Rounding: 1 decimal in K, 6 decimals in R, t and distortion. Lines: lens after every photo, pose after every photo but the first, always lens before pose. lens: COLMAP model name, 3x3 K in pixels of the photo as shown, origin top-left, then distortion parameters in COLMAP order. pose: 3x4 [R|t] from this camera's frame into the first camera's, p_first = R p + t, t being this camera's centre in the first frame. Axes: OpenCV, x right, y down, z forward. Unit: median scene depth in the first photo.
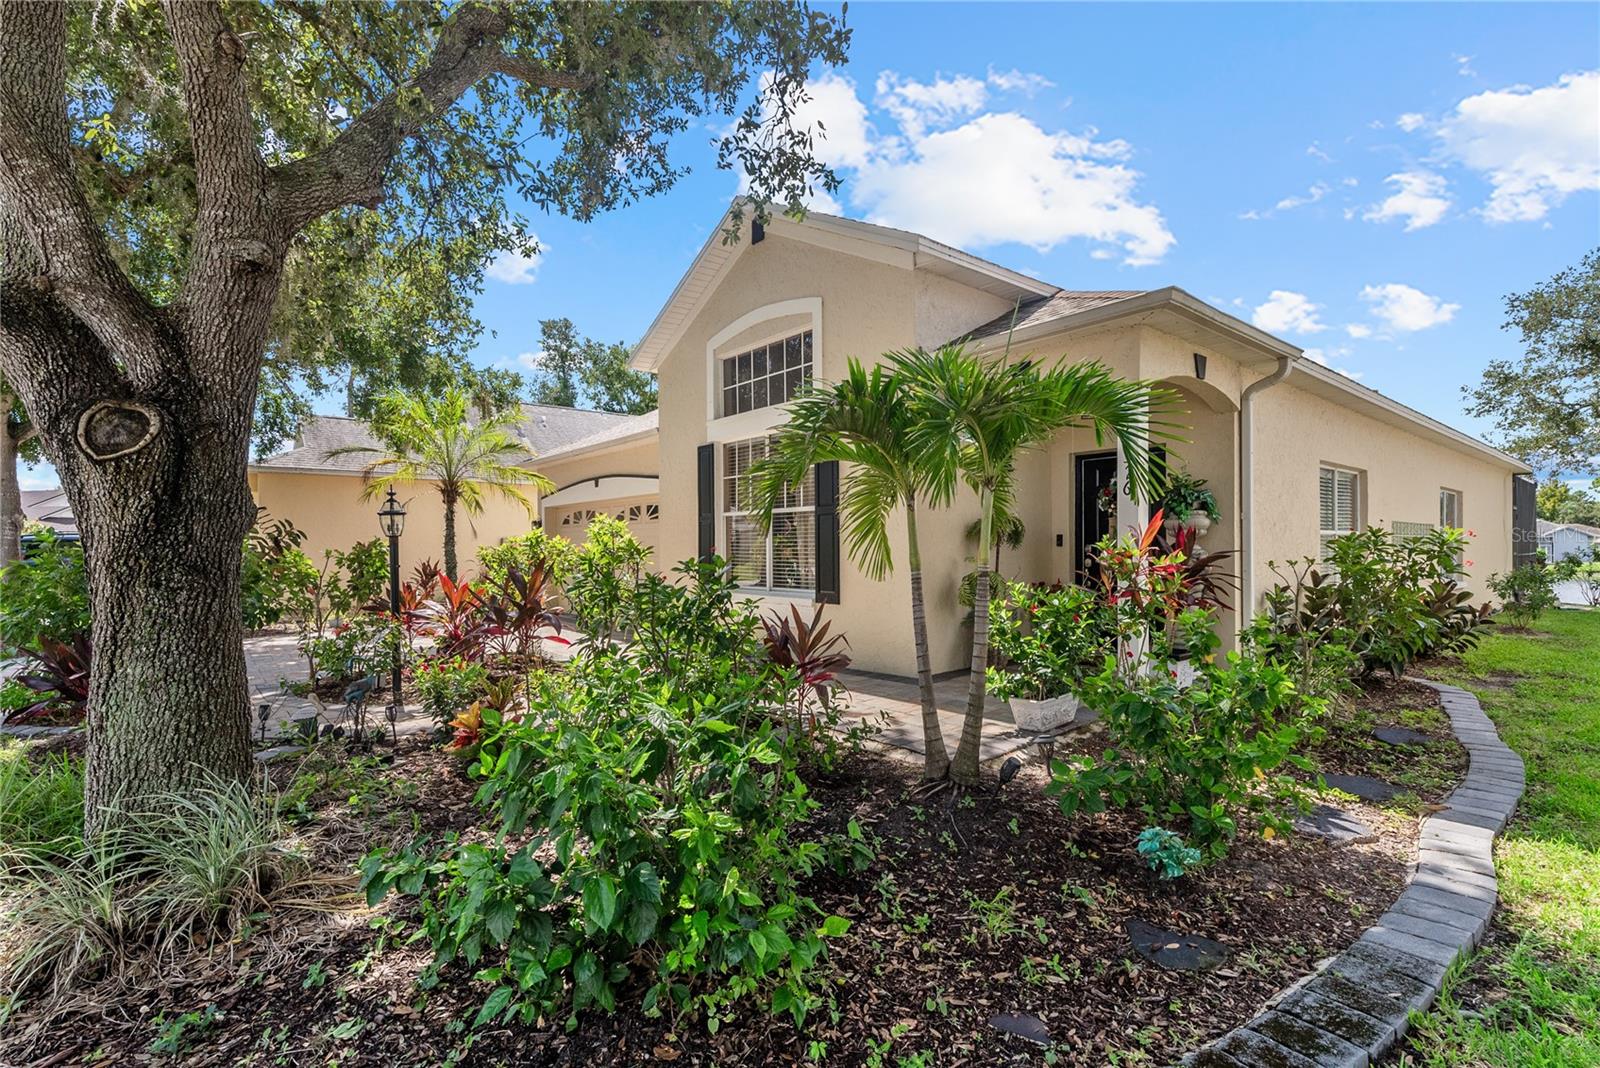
lens RADIAL K [[716.5, 0, 795.3], [0, 716.5, 541.1], [0, 0, 1]] dist [0.004005, -0.000847]
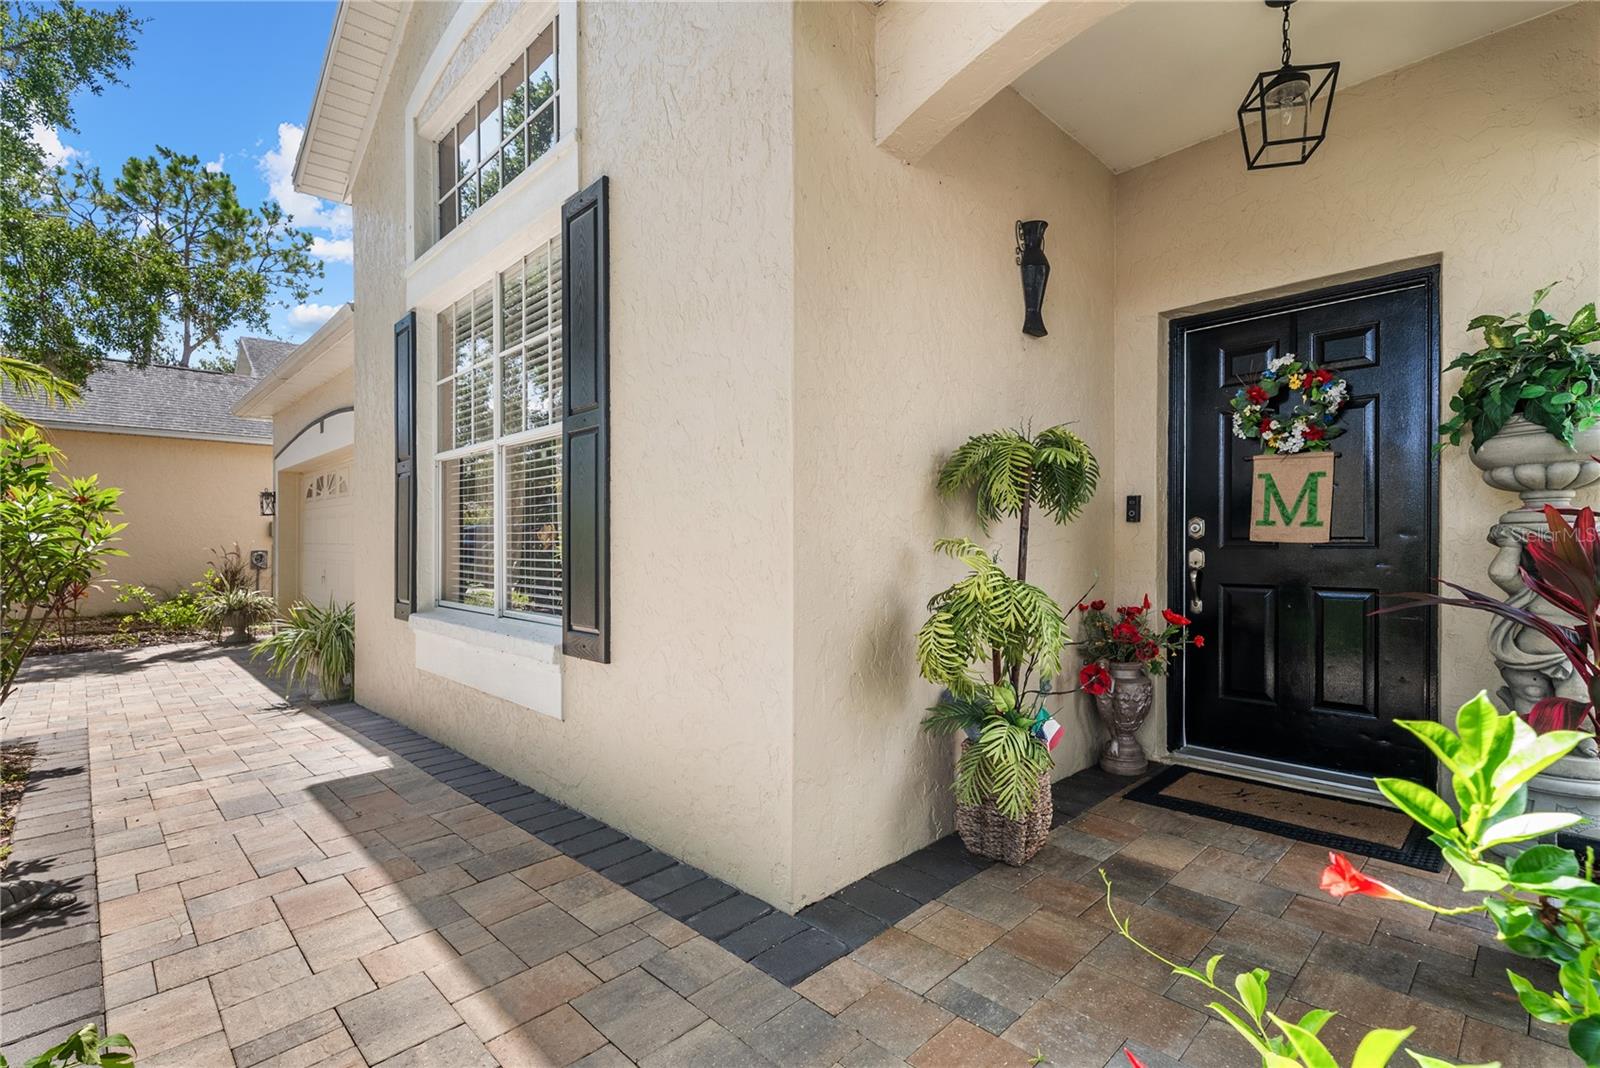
lens RADIAL K [[716.5, 0, 794.8], [0, 716.5, 538.8], [0, 0, 1]] dist [0.004005, -0.000847]
pose [[0.996250, 0.008000, 0.086156, 0.106110], [-0.008025, 0.999968, -0.000054, 0.017126], [-0.086154, -0.000637, 0.996282, 0.504474]]
